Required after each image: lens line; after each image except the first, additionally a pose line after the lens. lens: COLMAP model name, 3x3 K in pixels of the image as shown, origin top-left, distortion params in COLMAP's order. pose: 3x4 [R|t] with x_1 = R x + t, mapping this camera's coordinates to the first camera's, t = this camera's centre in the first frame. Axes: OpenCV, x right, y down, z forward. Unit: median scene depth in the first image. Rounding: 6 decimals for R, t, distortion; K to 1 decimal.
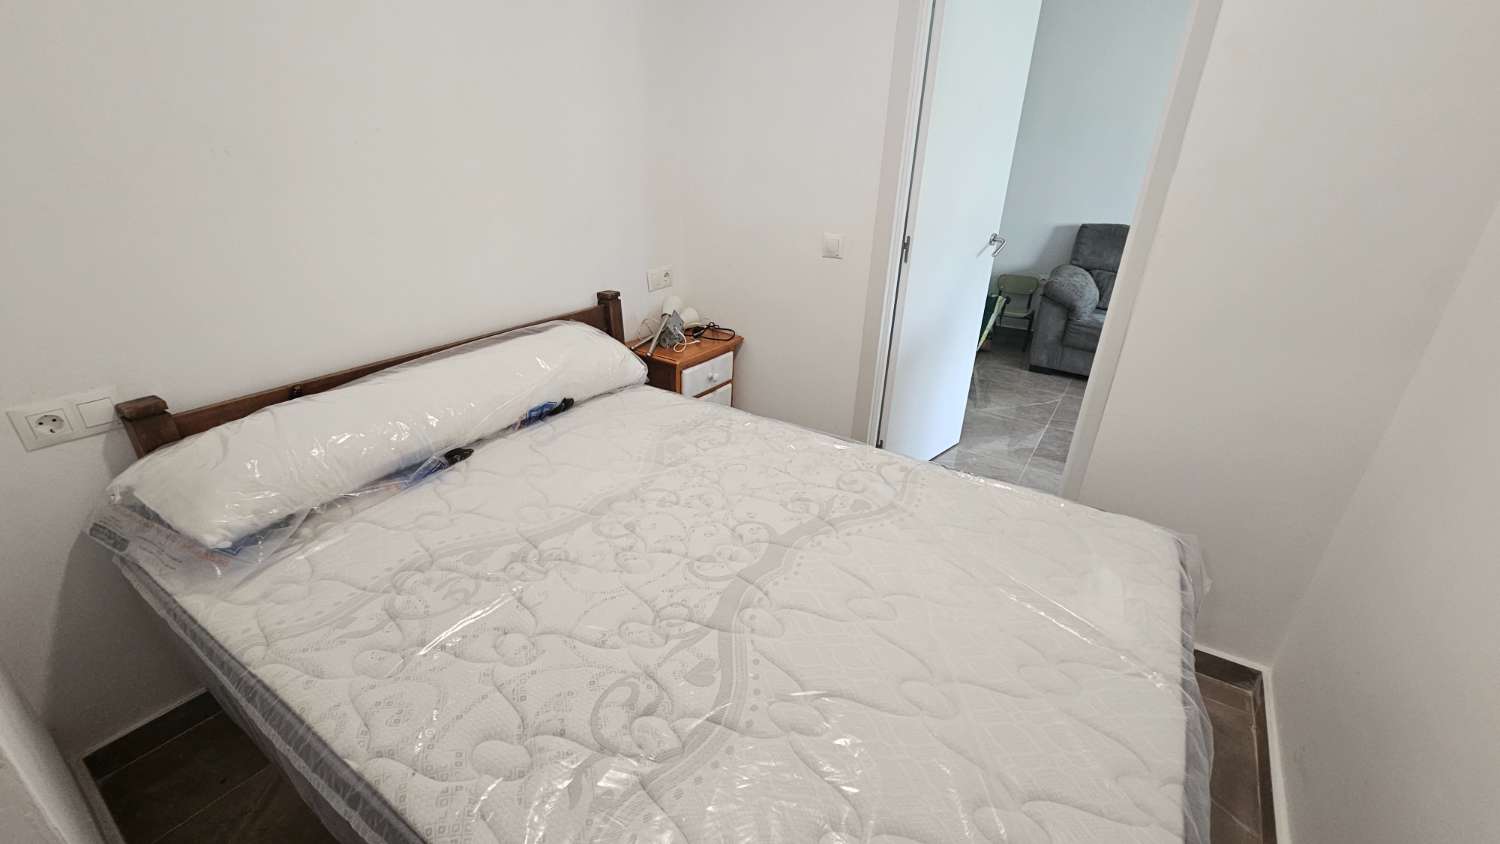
lens RADIAL K [[613.3, 0, 742.2], [0, 613.3, 425.5], [0, 0, 1]] dist [0.001382, 0.000031]
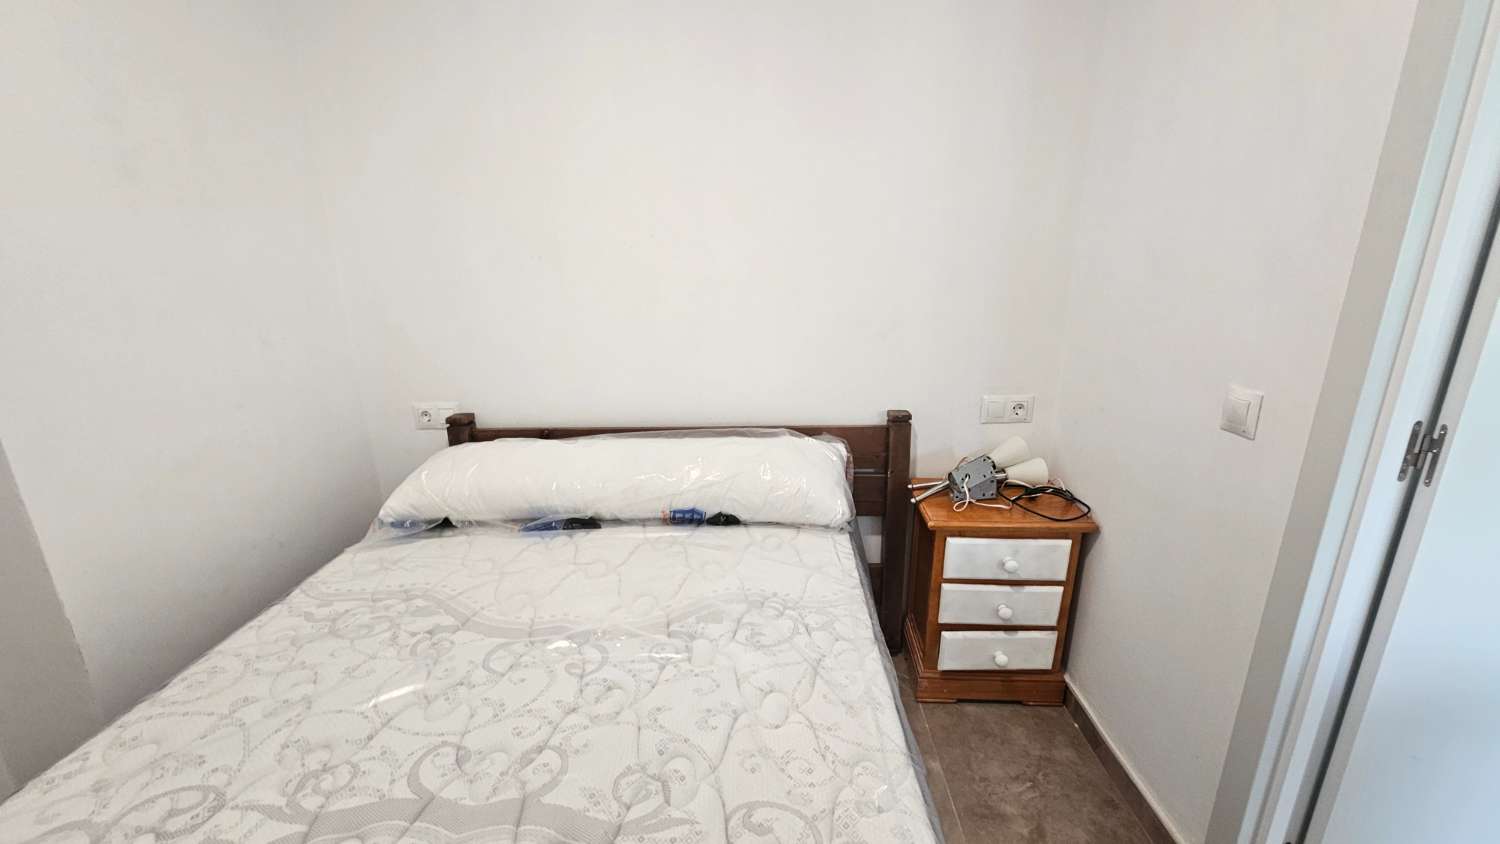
lens RADIAL K [[613.3, 0, 742.2], [0, 613.3, 425.5], [0, 0, 1]] dist [0.001382, 0.000031]
pose [[0.508466, 0.209569, -0.835191, 0.482097], [-0.325665, 0.944690, 0.038779, -0.224092], [0.797123, 0.252274, 0.548592, 0.539983]]
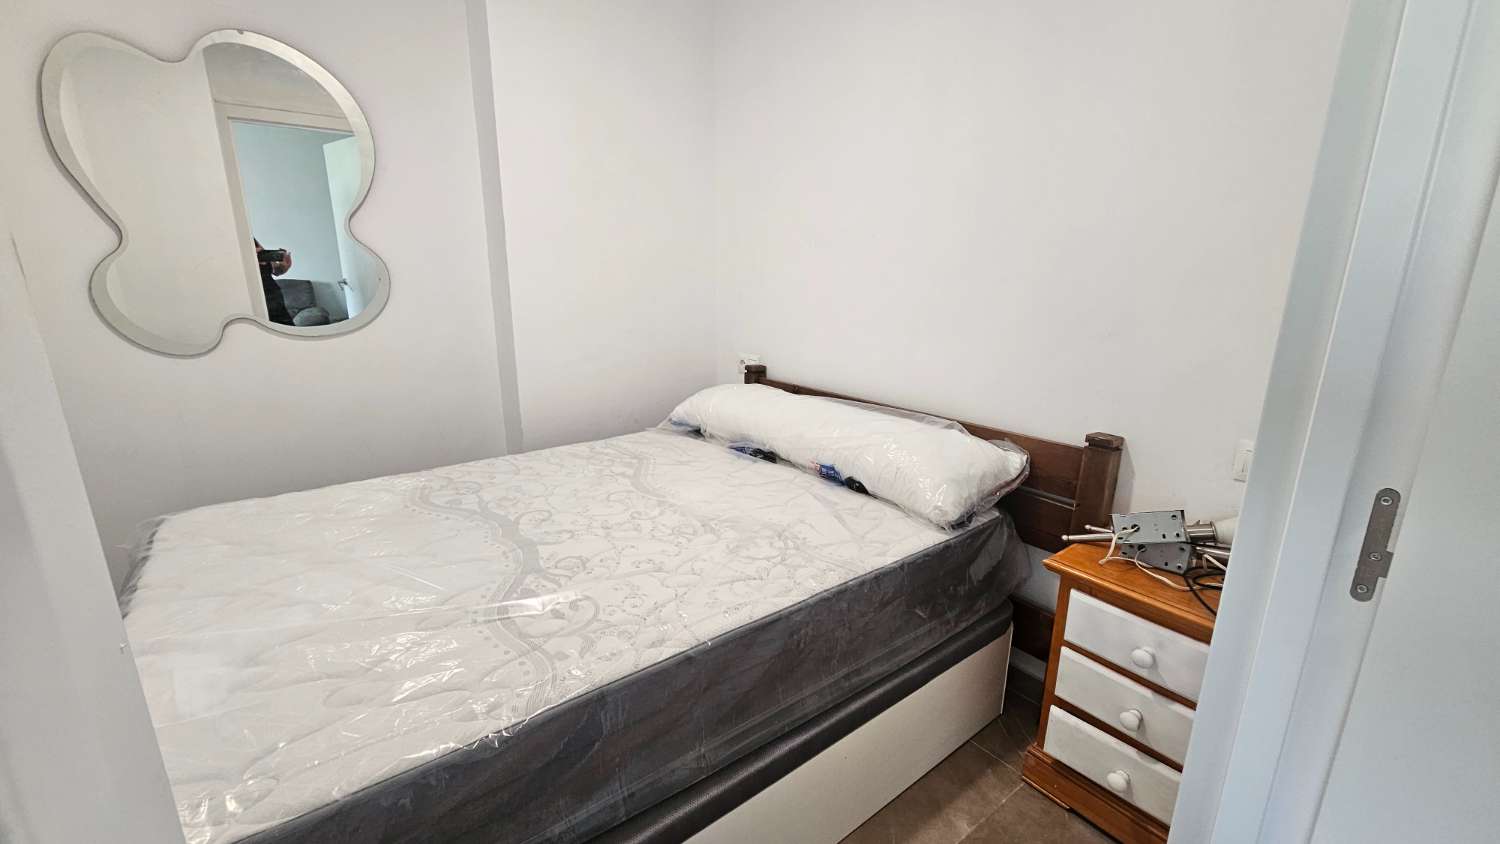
lens RADIAL K [[613.3, 0, 742.2], [0, 613.3, 425.5], [0, 0, 1]] dist [0.001382, 0.000031]
pose [[-0.335979, 0.206101, -0.919043, 0.685045], [-0.401947, 0.851076, 0.337800, -0.396416], [0.851796, 0.482900, -0.203102, 1.087251]]
